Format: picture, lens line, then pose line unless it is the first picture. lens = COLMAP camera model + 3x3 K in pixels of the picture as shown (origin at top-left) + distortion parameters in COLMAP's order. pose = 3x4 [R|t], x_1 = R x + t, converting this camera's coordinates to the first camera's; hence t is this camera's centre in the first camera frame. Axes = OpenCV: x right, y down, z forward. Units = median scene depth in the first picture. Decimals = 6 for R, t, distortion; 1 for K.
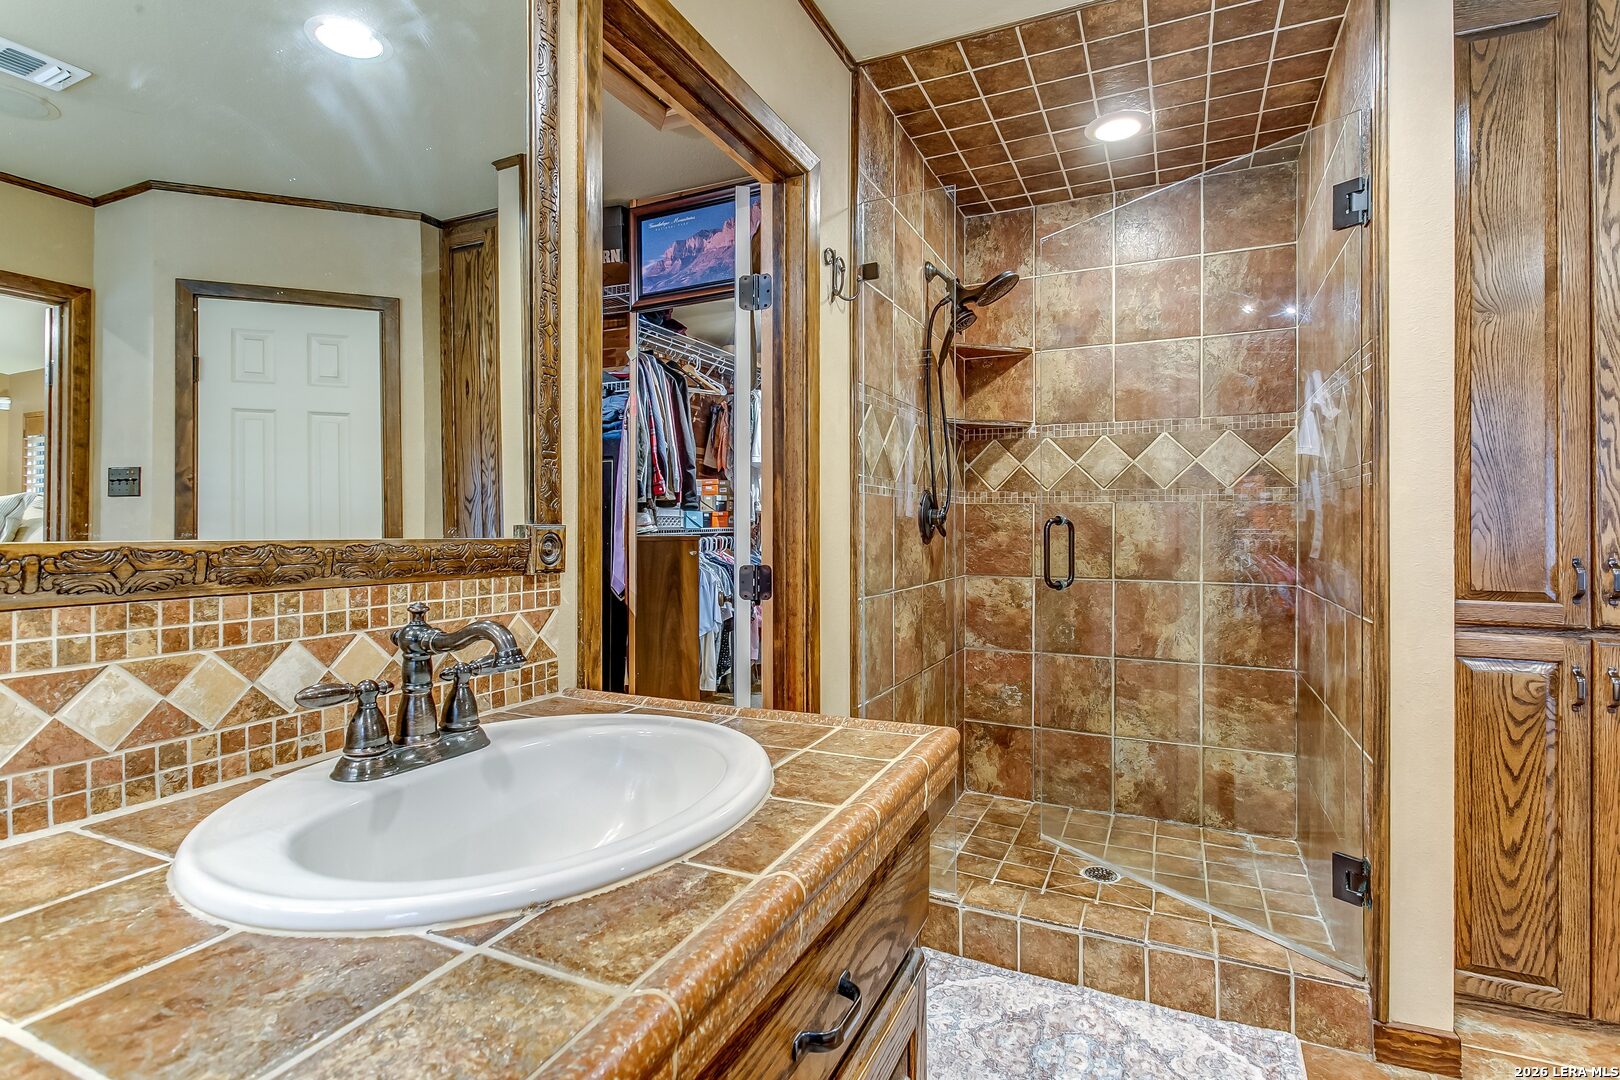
lens RADIAL K [[787.9, 0, 802.9], [0, 787.9, 532.9], [0, 0, 1]] dist [0.013720, -0.008353]
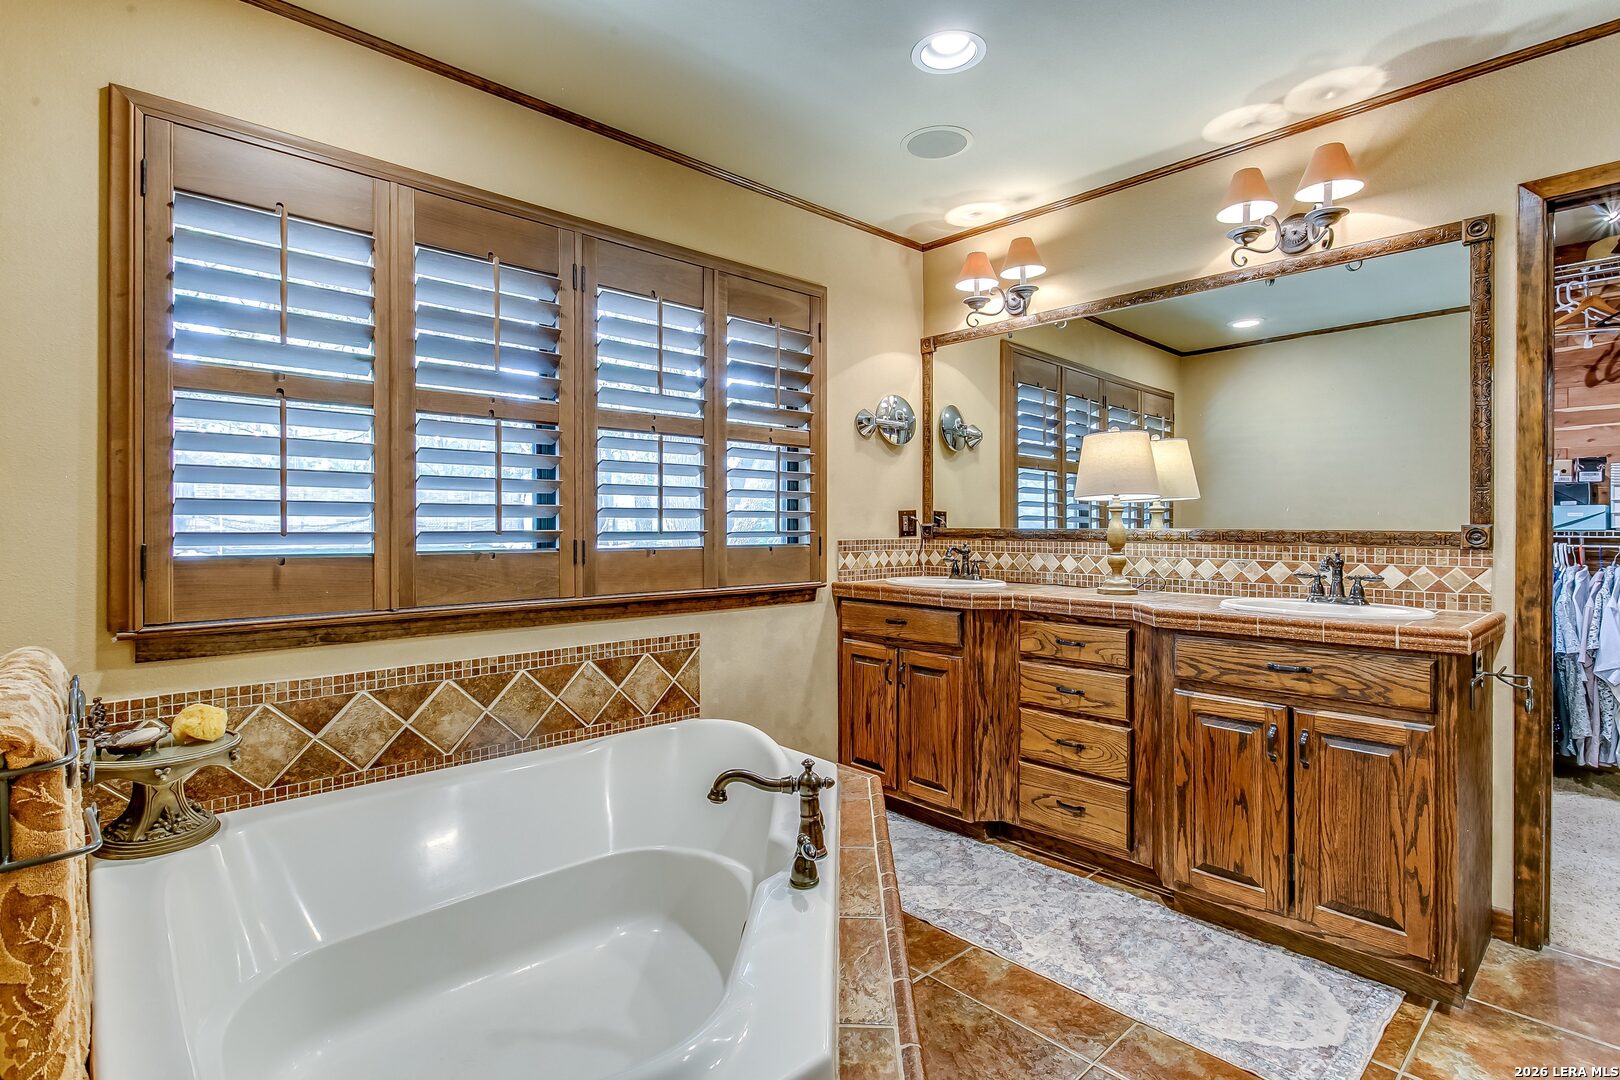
lens RADIAL K [[794.3, 0, 802.2], [0, 794.3, 528.6], [0, 0, 1]] dist [0.013374, -0.008030]
pose [[-0.376294, 0.003884, -0.926492, 1.236360], [-0.007525, 0.999945, 0.007248, -0.001345], [0.926470, 0.009699, -0.376244, 0.104081]]
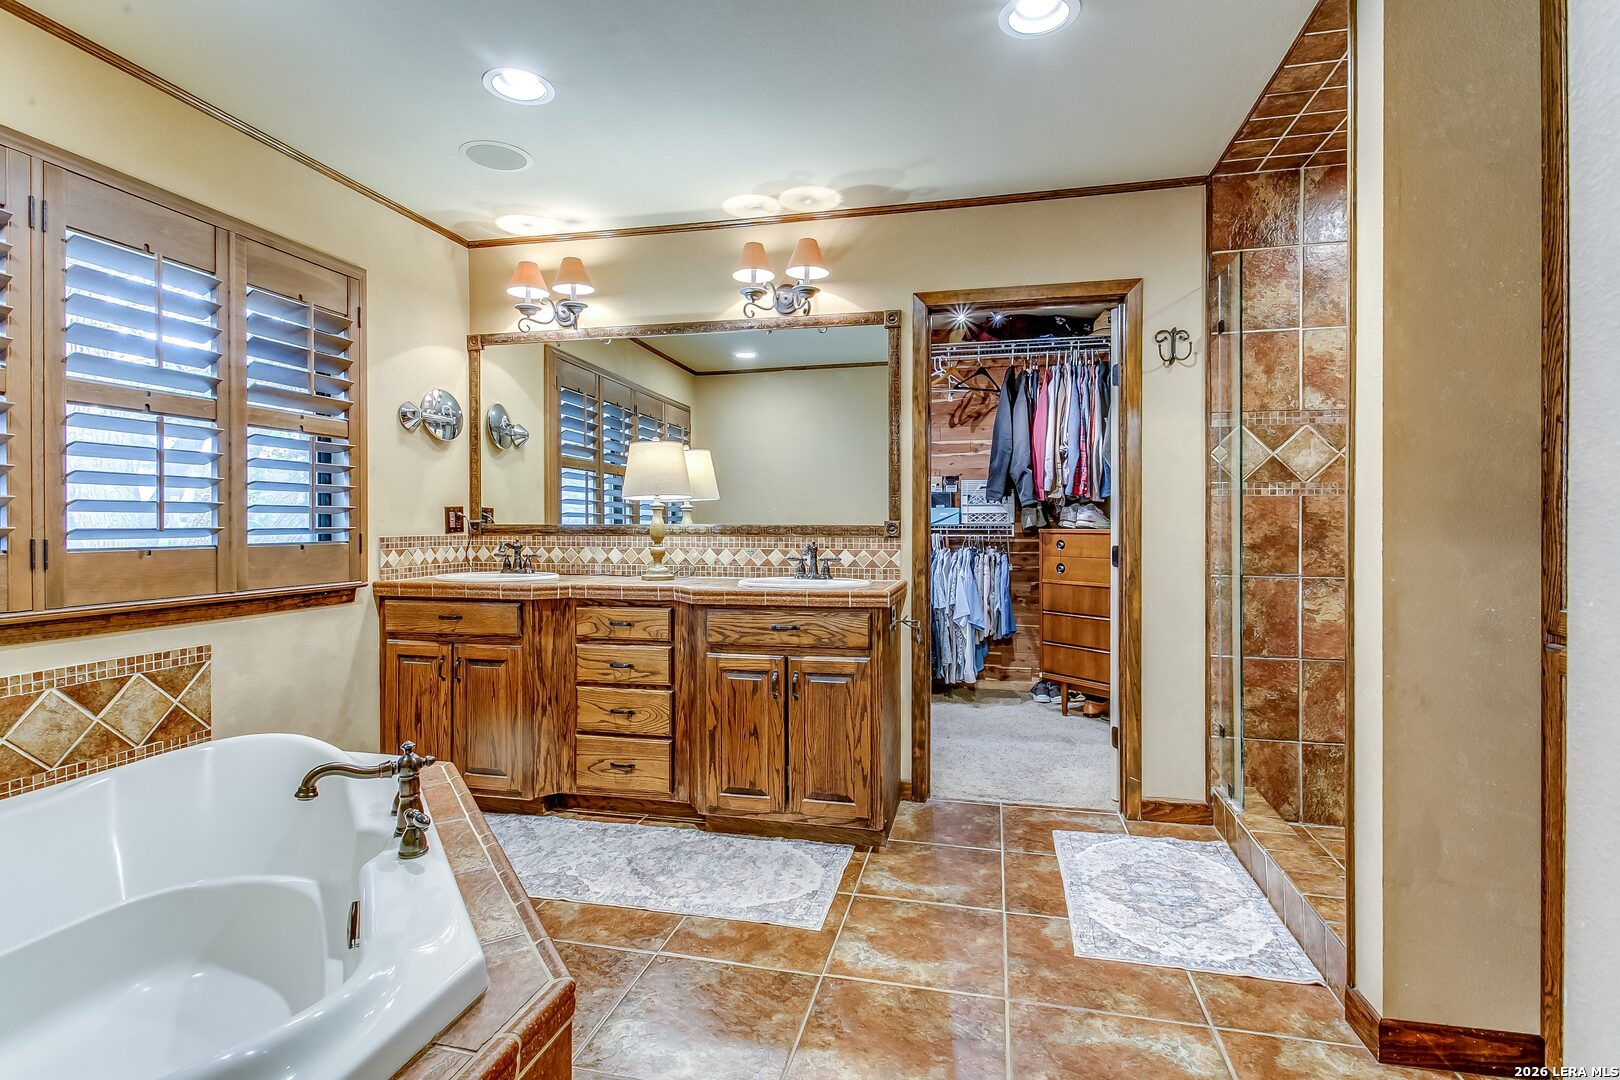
lens RADIAL K [[794.3, 0, 802.2], [0, 794.3, 528.6], [0, 0, 1]] dist [0.013374, -0.008030]
pose [[0.200780, 0.008143, -0.979603, 1.402258], [-0.007443, 0.999949, 0.006787, 0.000498], [0.979608, 0.005929, 0.200830, 0.050954]]
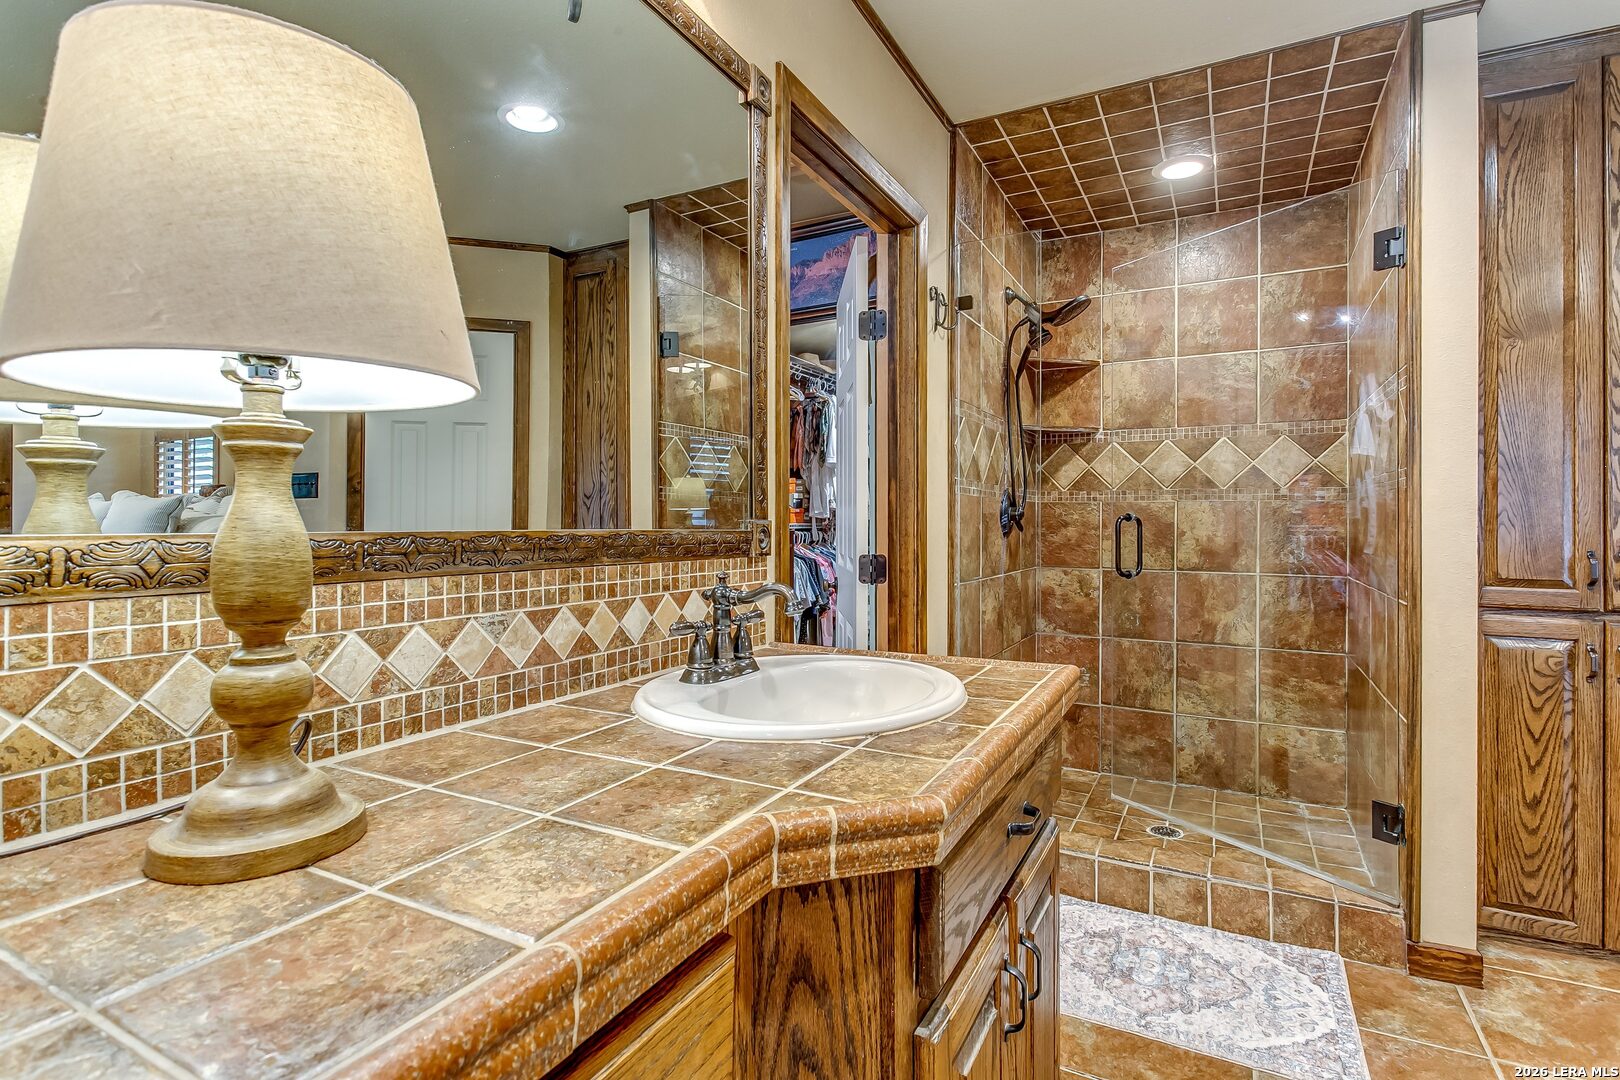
lens RADIAL K [[794.3, 0, 802.2], [0, 794.3, 528.6], [0, 0, 1]] dist [0.013374, -0.008030]
pose [[0.998620, 0.002177, -0.052472, -0.102933], [-0.002213, 0.999997, -0.000616, 0.002724], [0.052470, 0.000731, 0.998622, -0.204506]]
